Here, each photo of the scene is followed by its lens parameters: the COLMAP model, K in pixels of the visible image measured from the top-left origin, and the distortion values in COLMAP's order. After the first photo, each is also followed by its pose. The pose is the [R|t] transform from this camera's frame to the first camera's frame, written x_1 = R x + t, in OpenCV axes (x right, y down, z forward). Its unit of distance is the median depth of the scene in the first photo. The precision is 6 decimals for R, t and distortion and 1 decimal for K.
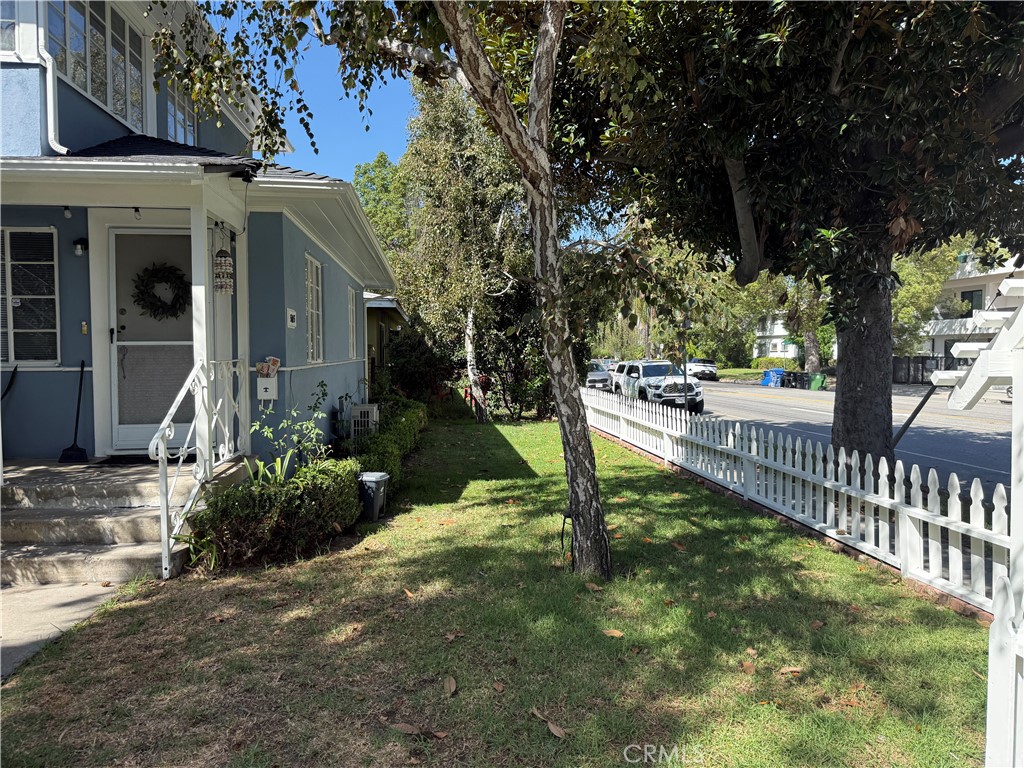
lens RADIAL K [[743.0, 0, 512.0], [0, 743.0, 384.0], [0, 0, 1]] dist [0.039972, -0.036100]
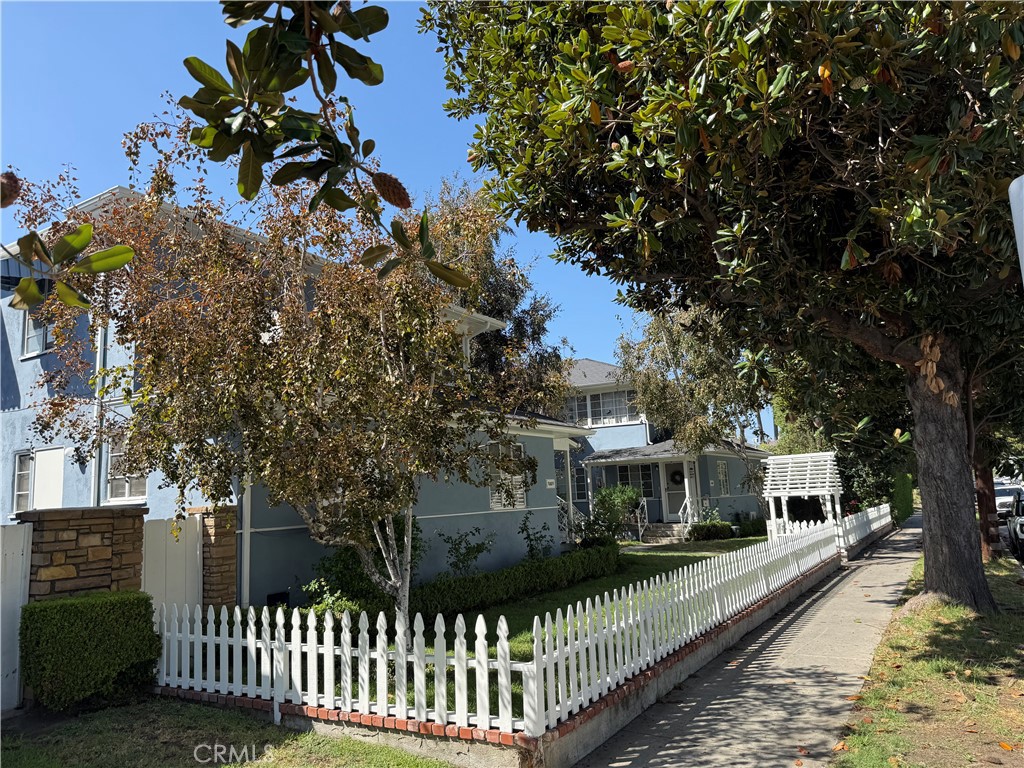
lens RADIAL K [[733.0, 0, 512.0], [0, 733.0, 384.0], [0, 0, 1]] dist [0.169413, -0.276242]
pose [[0.804618, -0.126025, -0.580265, 1.115106], [0.027416, 0.984060, -0.175709, 0.045535], [0.593159, 0.125470, 0.795248, -2.586654]]
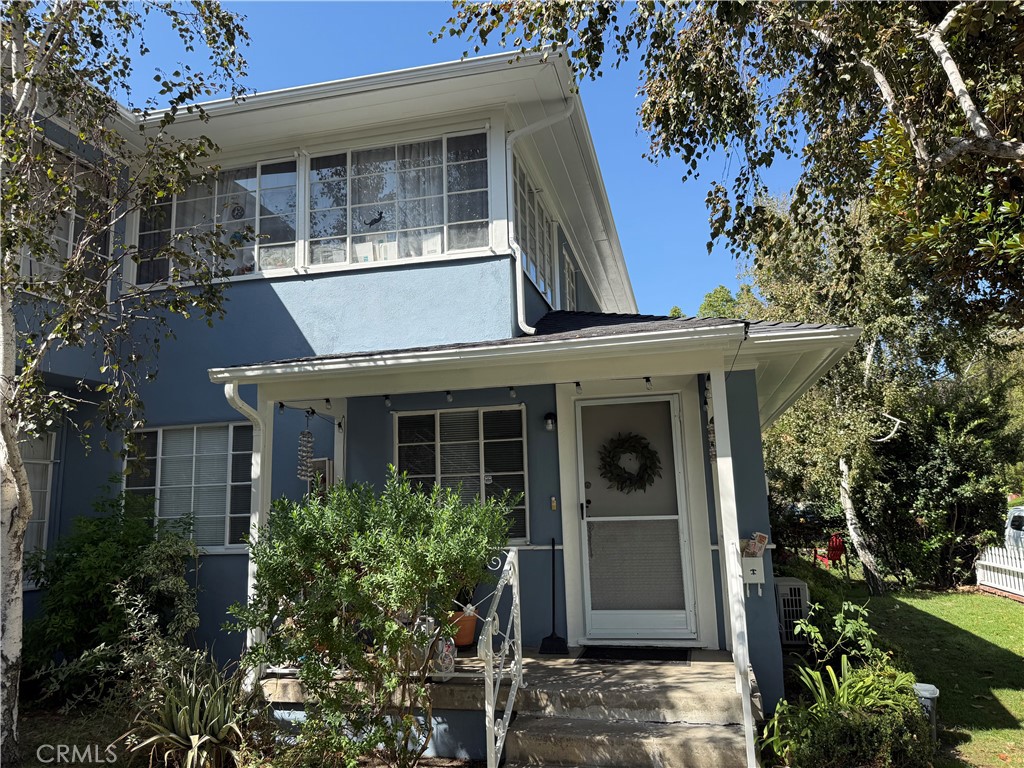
lens RADIAL K [[733.0, 0, 512.0], [0, 733.0, 384.0], [0, 0, 1]] dist [0.169413, -0.276242]
pose [[0.943106, -0.083867, -0.321741, -0.304419], [0.018283, 0.979282, -0.201673, -0.035797], [0.331989, 0.184316, 0.925100, 0.069740]]
